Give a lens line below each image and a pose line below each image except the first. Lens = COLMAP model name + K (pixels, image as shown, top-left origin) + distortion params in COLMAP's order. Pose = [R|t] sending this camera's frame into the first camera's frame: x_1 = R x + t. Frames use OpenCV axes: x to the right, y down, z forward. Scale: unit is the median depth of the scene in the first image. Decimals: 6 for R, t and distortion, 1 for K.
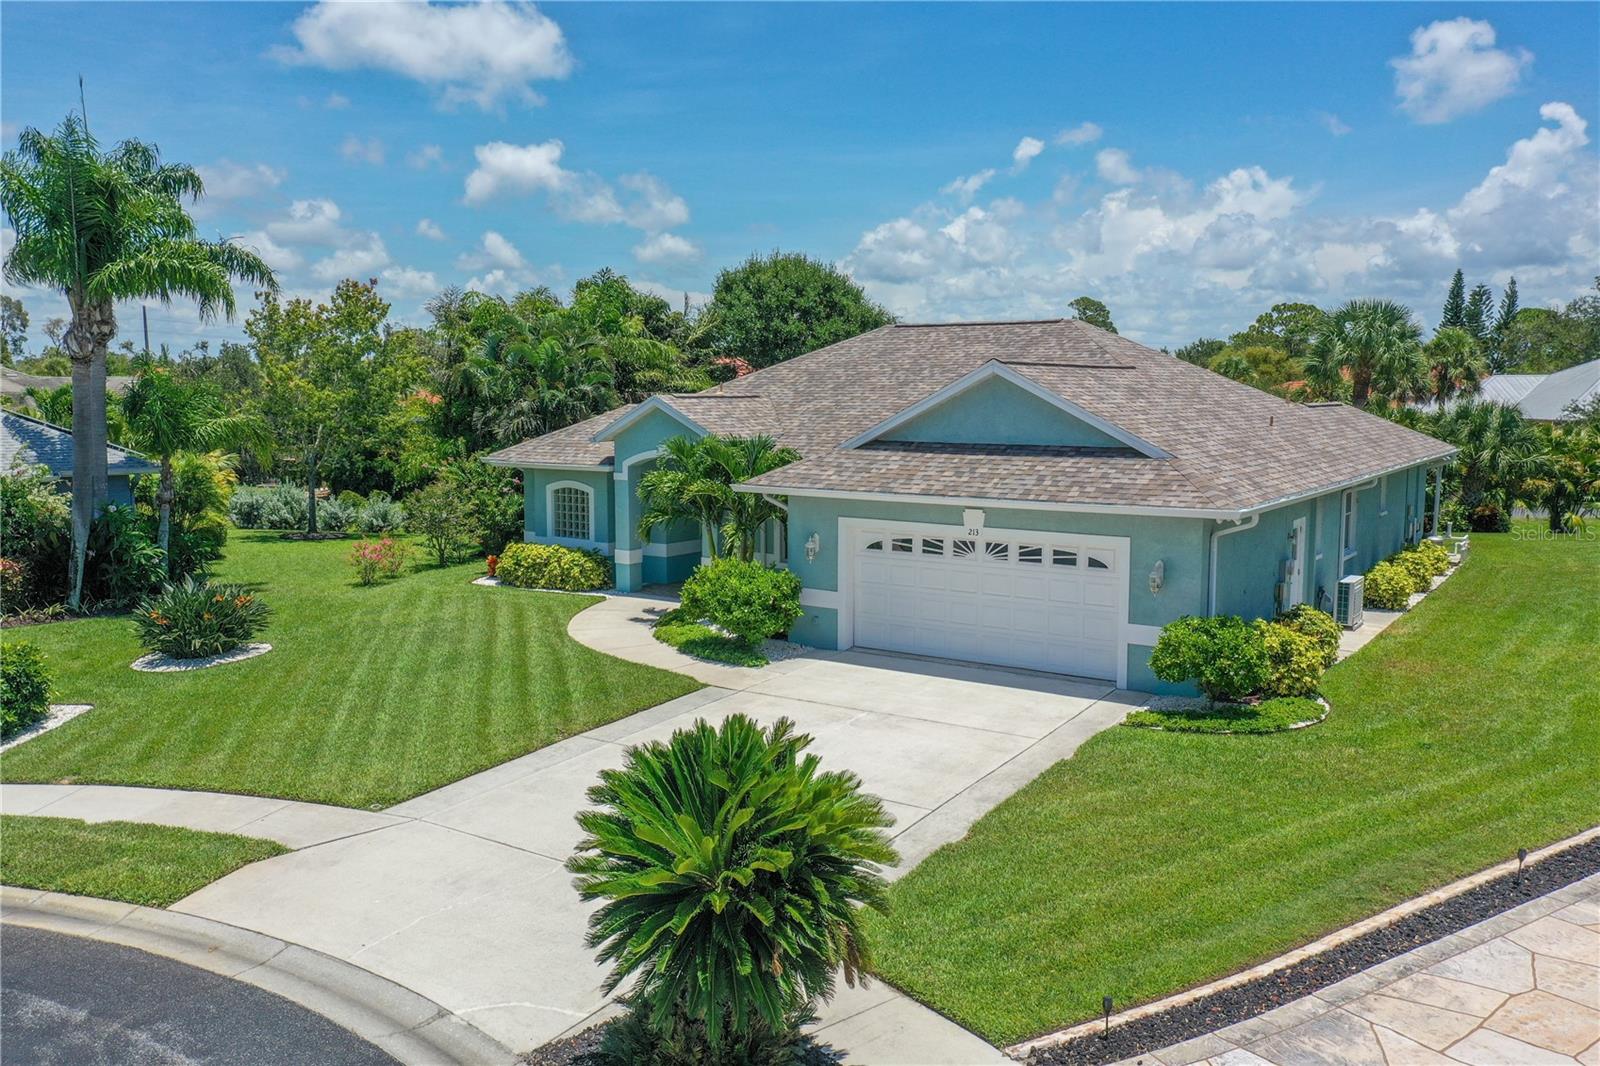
lens RADIAL K [[1249.8, 0, 788.8], [0, 1249.8, 529.0], [0, 0, 1]] dist [0.011466, 0.015943]
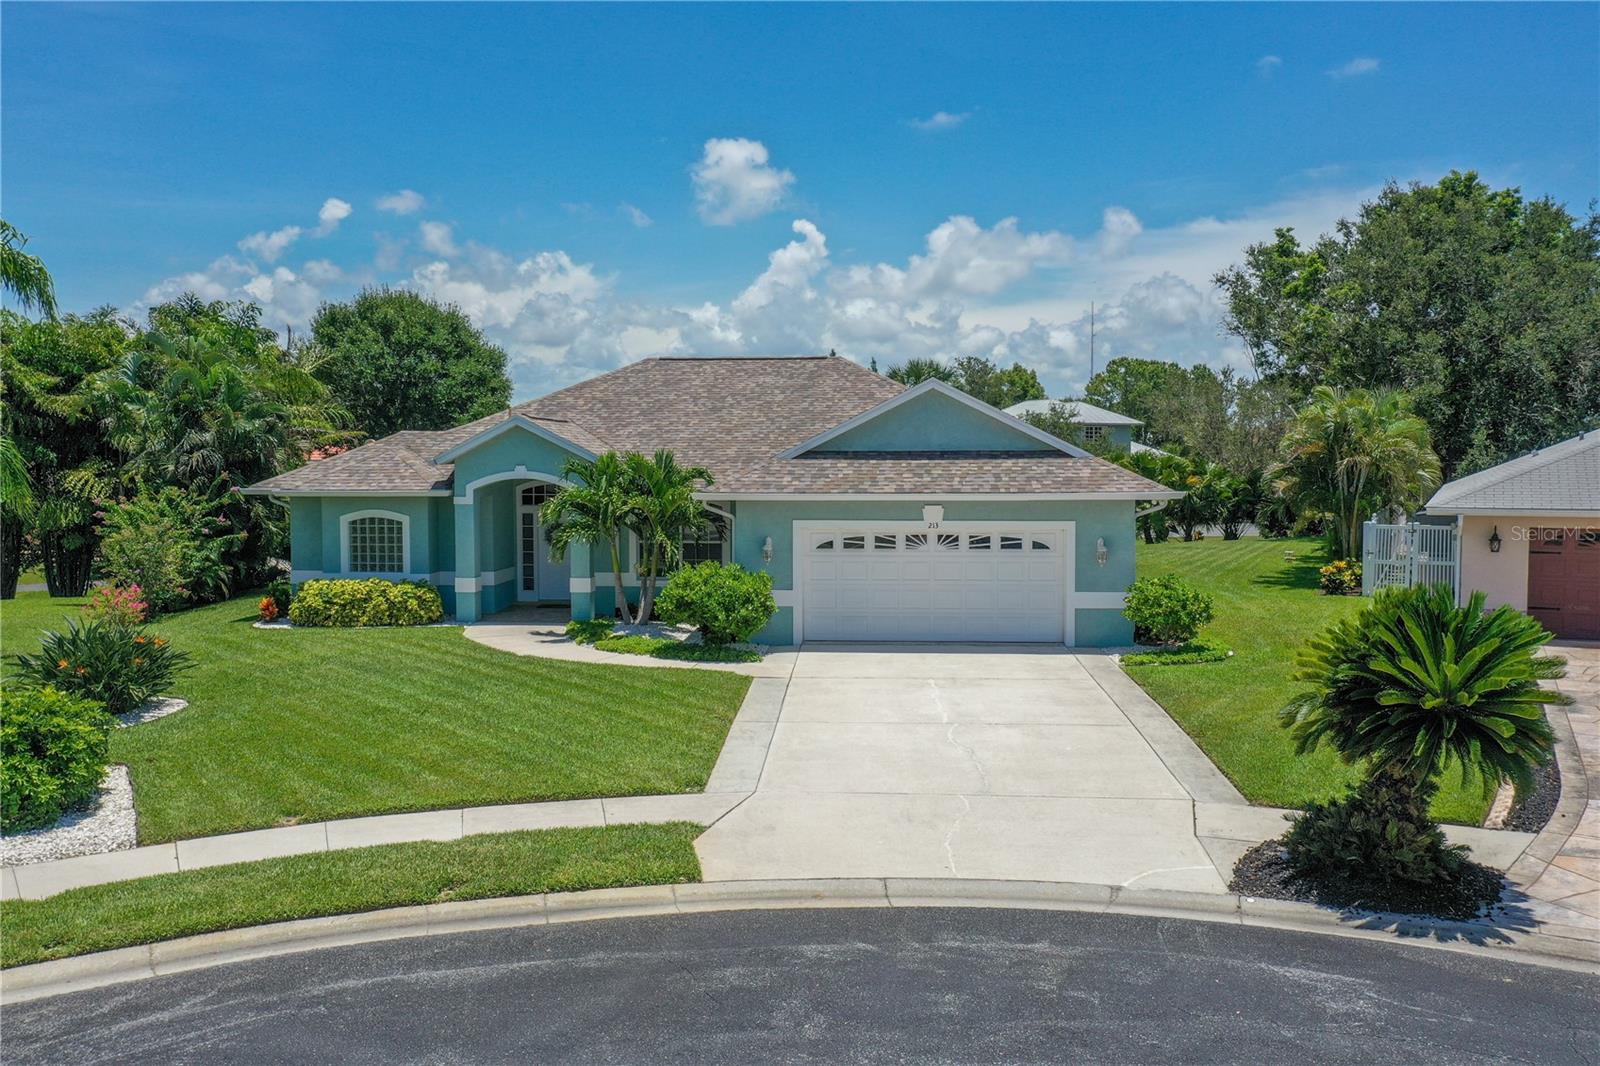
lens RADIAL K [[1249.8, 0, 800.4], [0, 1249.8, 541.1], [0, 0, 1]] dist [0.011466, 0.015943]
pose [[0.864162, -0.035058, 0.501991, -0.524807], [0.058075, 0.997853, -0.030288, 0.043683], [-0.499851, 0.055327, 0.864343, 0.069528]]
